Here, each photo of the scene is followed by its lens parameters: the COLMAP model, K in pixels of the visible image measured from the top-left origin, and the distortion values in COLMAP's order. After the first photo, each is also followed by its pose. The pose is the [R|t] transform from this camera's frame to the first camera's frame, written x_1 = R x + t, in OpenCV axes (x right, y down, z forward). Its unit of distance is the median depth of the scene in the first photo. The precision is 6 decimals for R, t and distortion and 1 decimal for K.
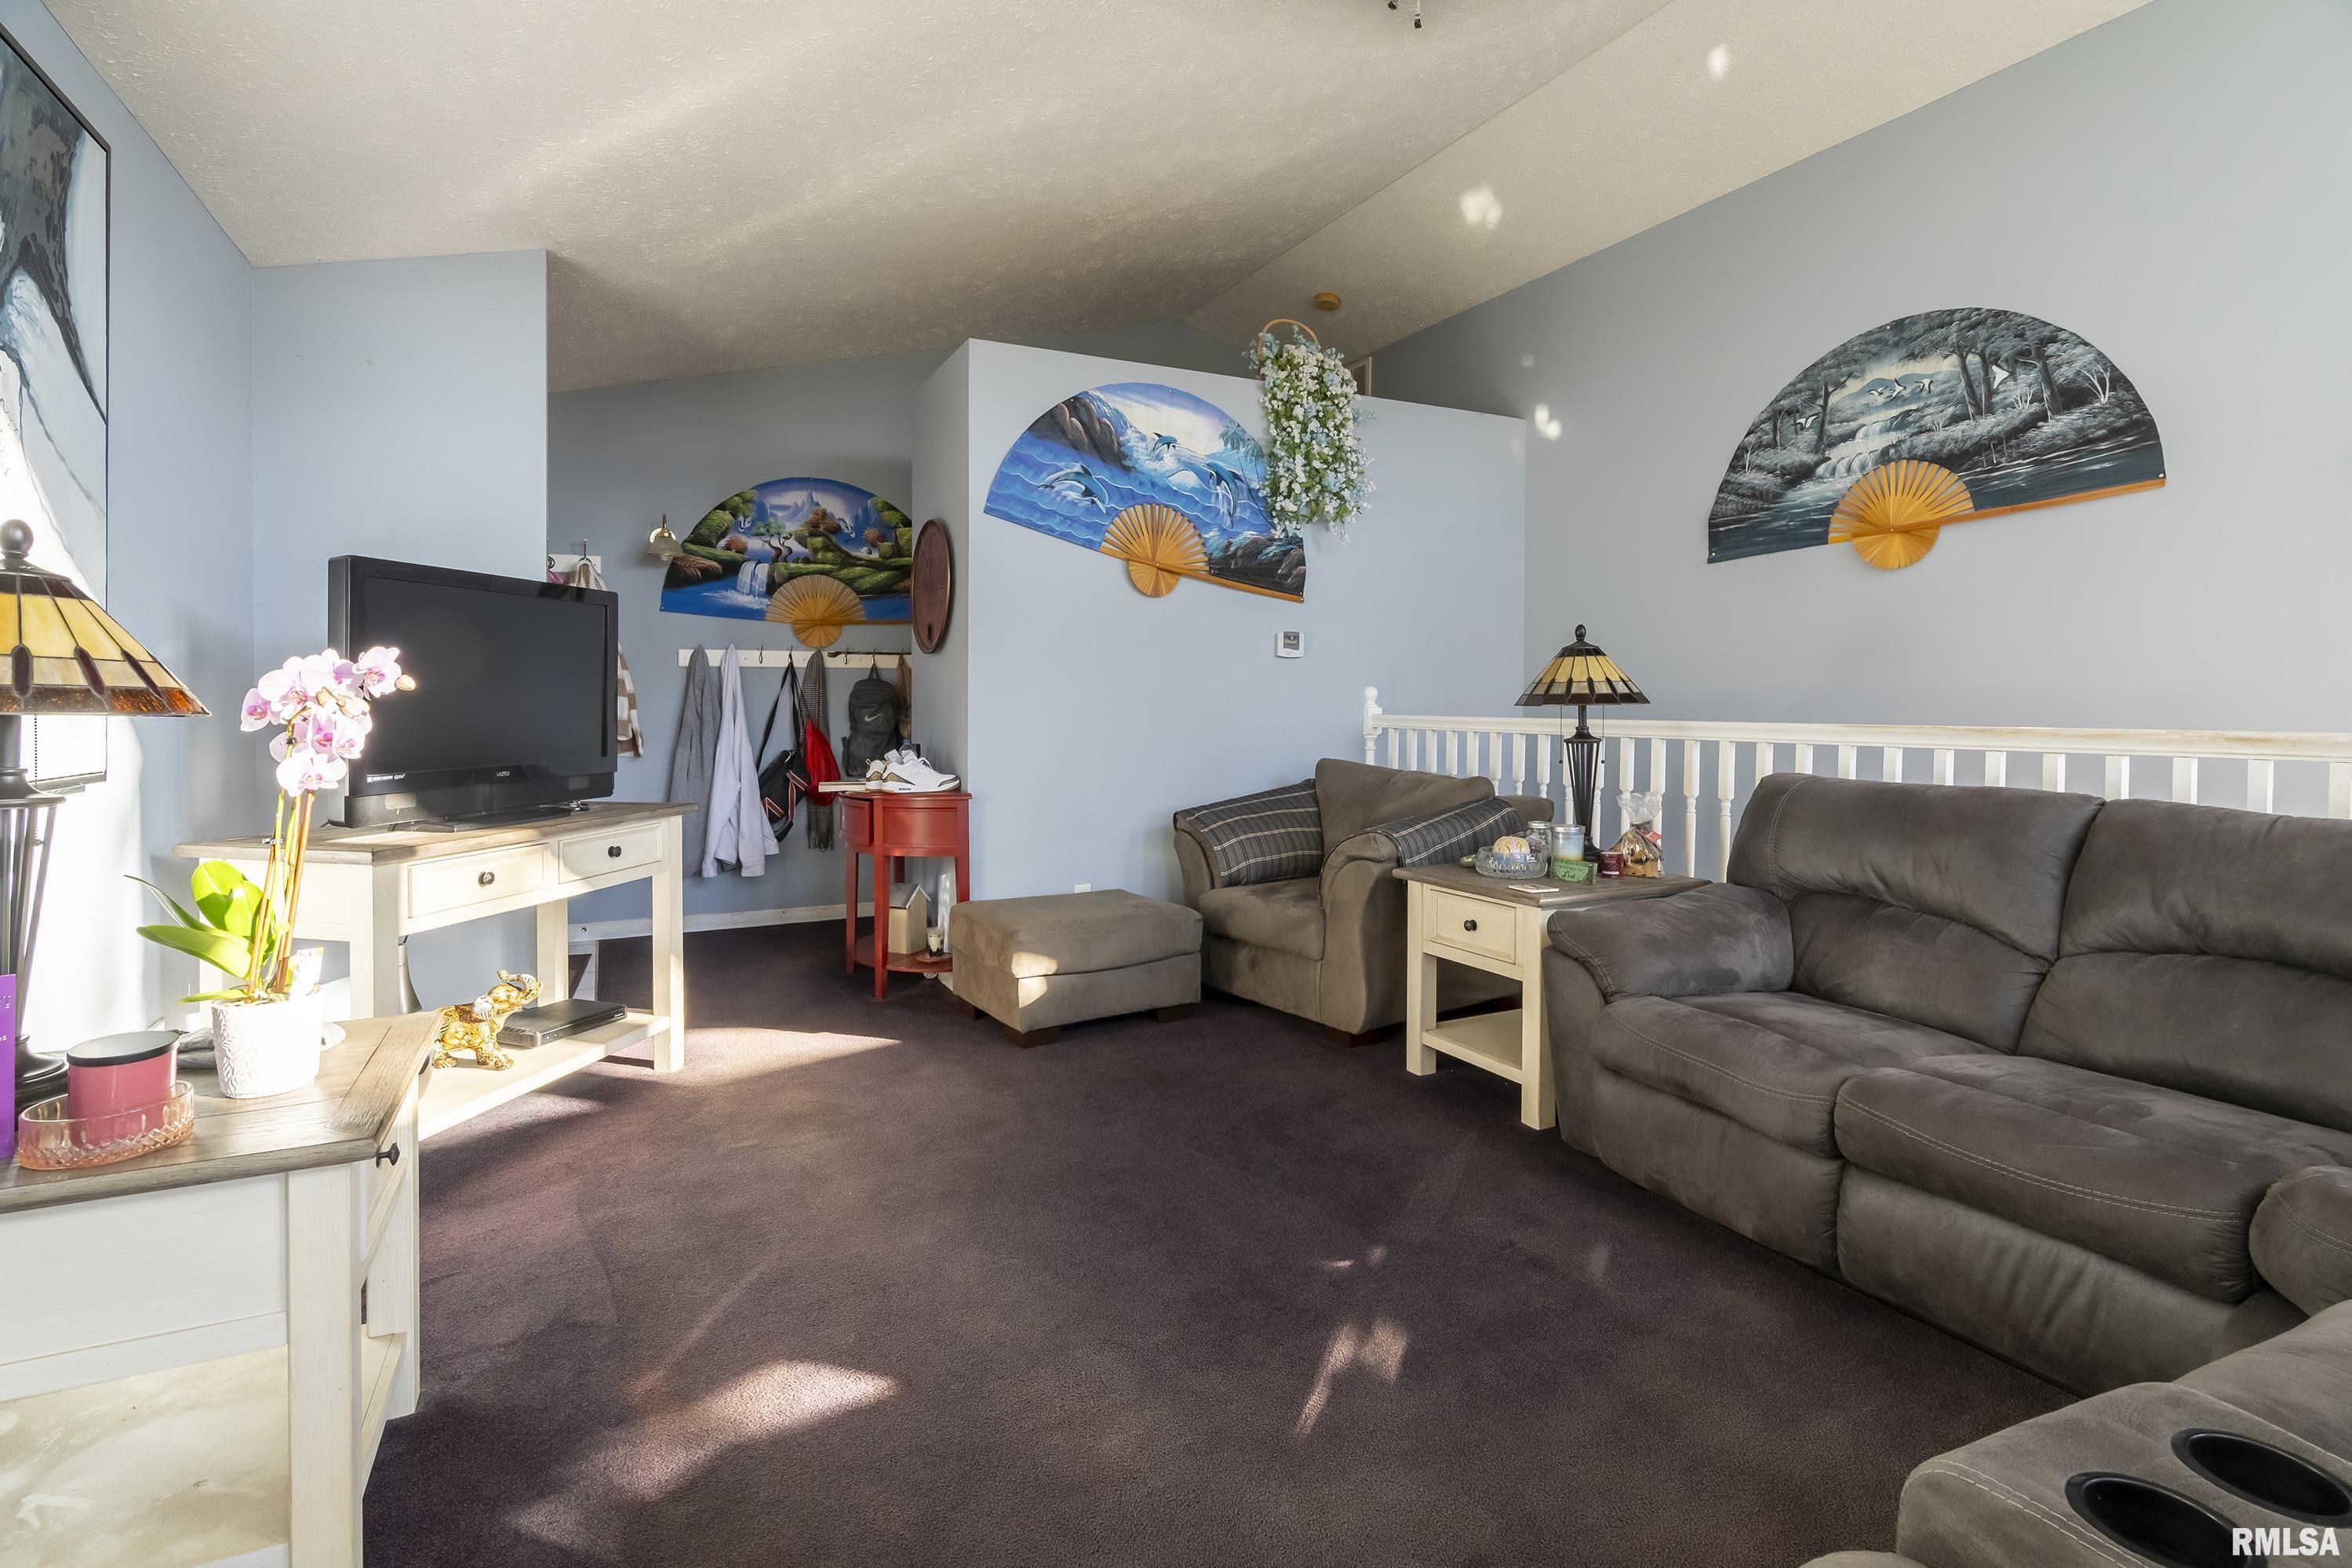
lens RADIAL K [[1122.3, 0, 1174.8], [0, 1122.3, 734.3], [0, 0, 1]] dist [0.000943, -0.000006]
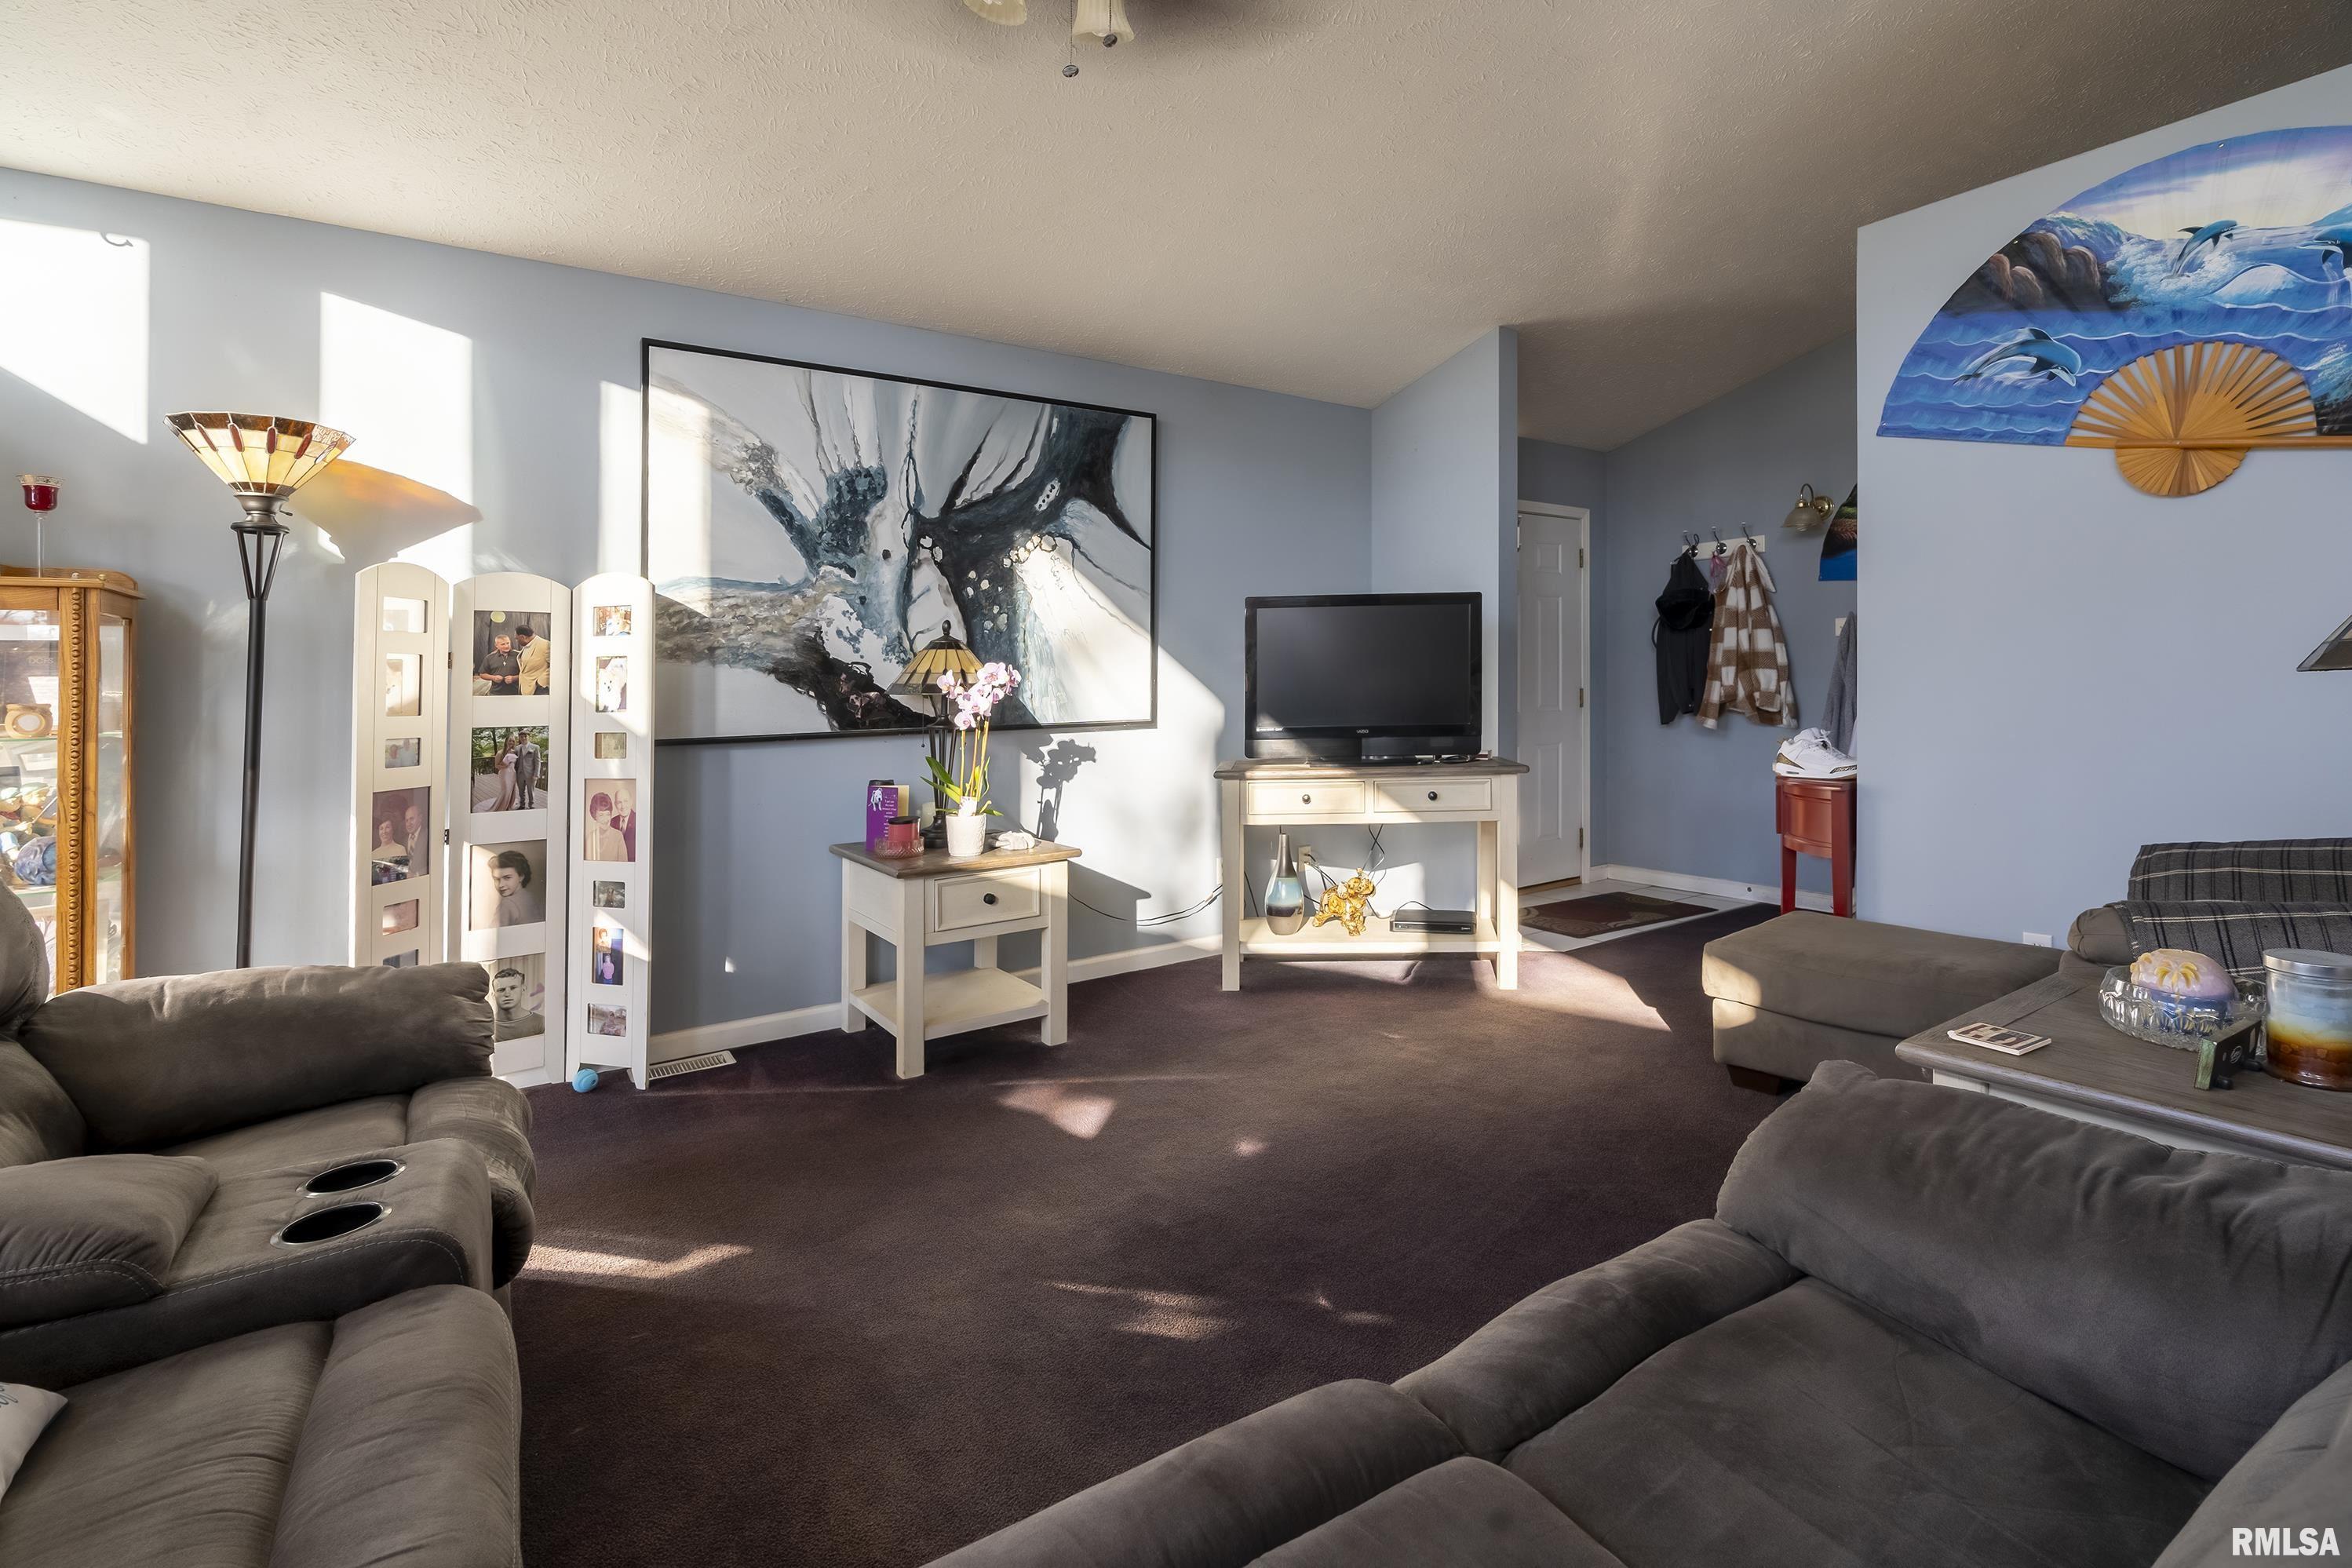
lens RADIAL K [[1118.3, 0, 1178.4], [0, 1118.3, 667.1], [0, 0, 1]] dist [0.015995, 0.000296]
pose [[0.135336, -0.018267, -0.990631, 0.538109], [-0.010480, 0.999748, -0.019867, -0.010986], [0.990744, 0.013071, 0.135110, 0.386902]]
